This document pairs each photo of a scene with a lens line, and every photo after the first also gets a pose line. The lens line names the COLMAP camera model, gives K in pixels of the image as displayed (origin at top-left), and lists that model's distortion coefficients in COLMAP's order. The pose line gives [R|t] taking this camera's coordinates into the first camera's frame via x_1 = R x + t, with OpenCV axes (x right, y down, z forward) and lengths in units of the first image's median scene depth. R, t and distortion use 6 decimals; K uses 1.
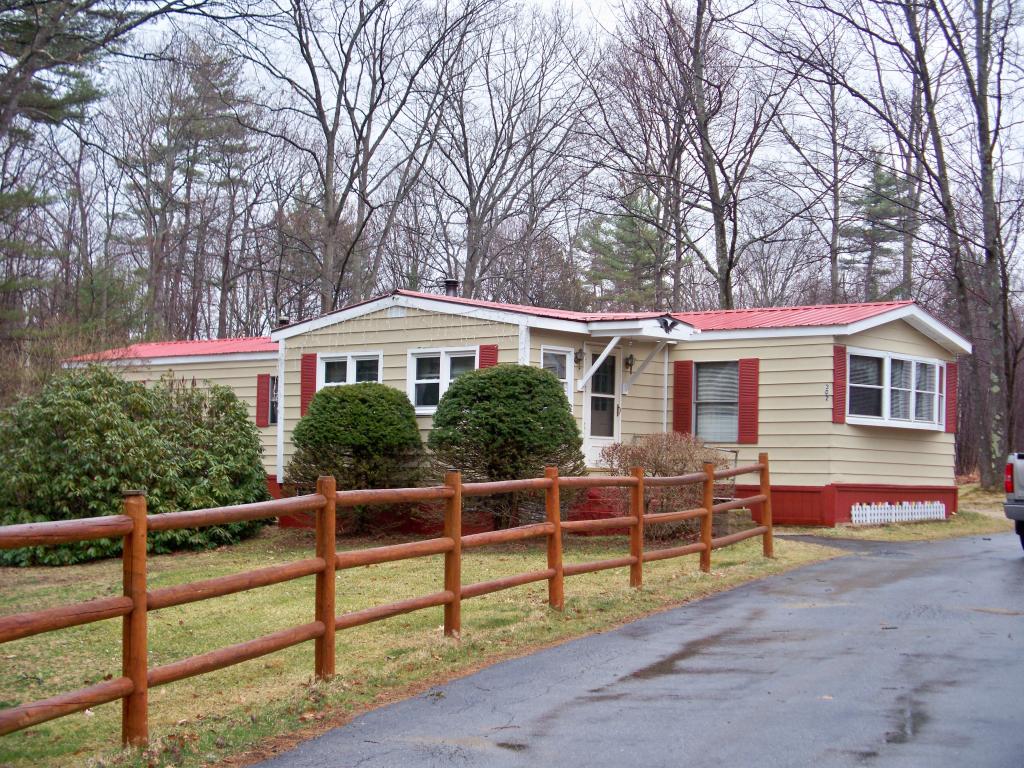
lens RADIAL K [[1718.1, 0, 509.1], [0, 1718.1, 386.8], [0, 0, 1]] dist [0.037784, 0.000000]
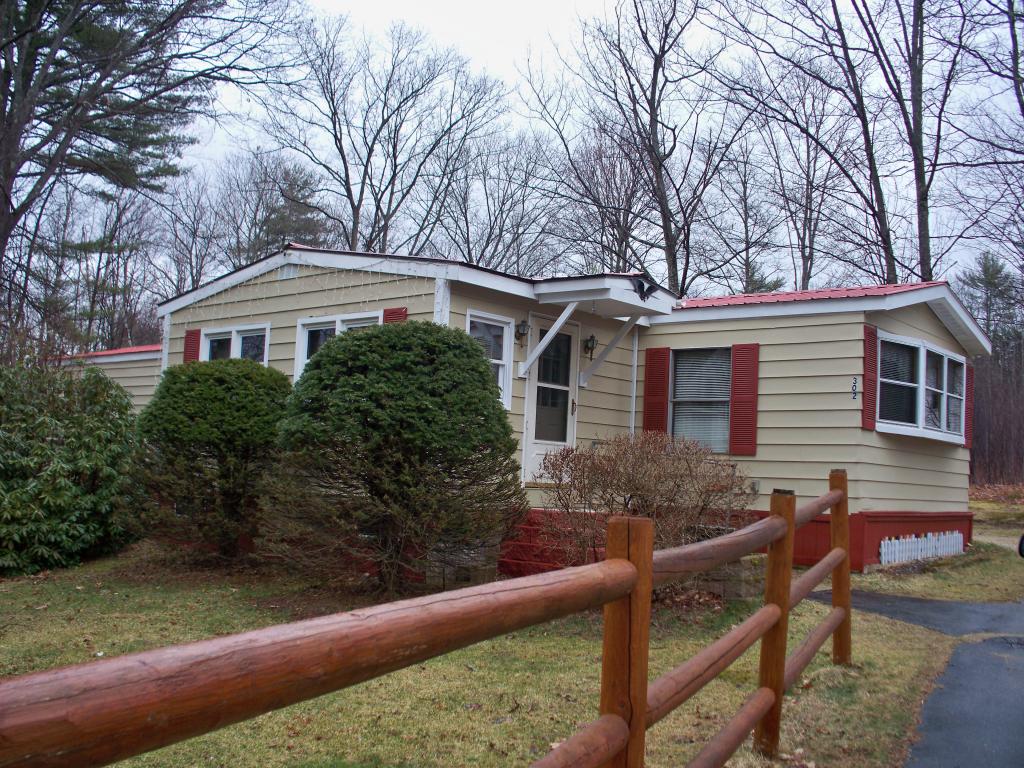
lens RADIAL K [[1072.8, 0, 516.5], [0, 1072.8, 386.2], [0, 0, 1]] dist [-0.131821, 0.000000]
pose [[0.999608, 0.027240, 0.006415, 0.035508], [-0.027016, 0.999100, -0.032698, 0.020627], [-0.007300, 0.032512, 0.999445, 0.531999]]
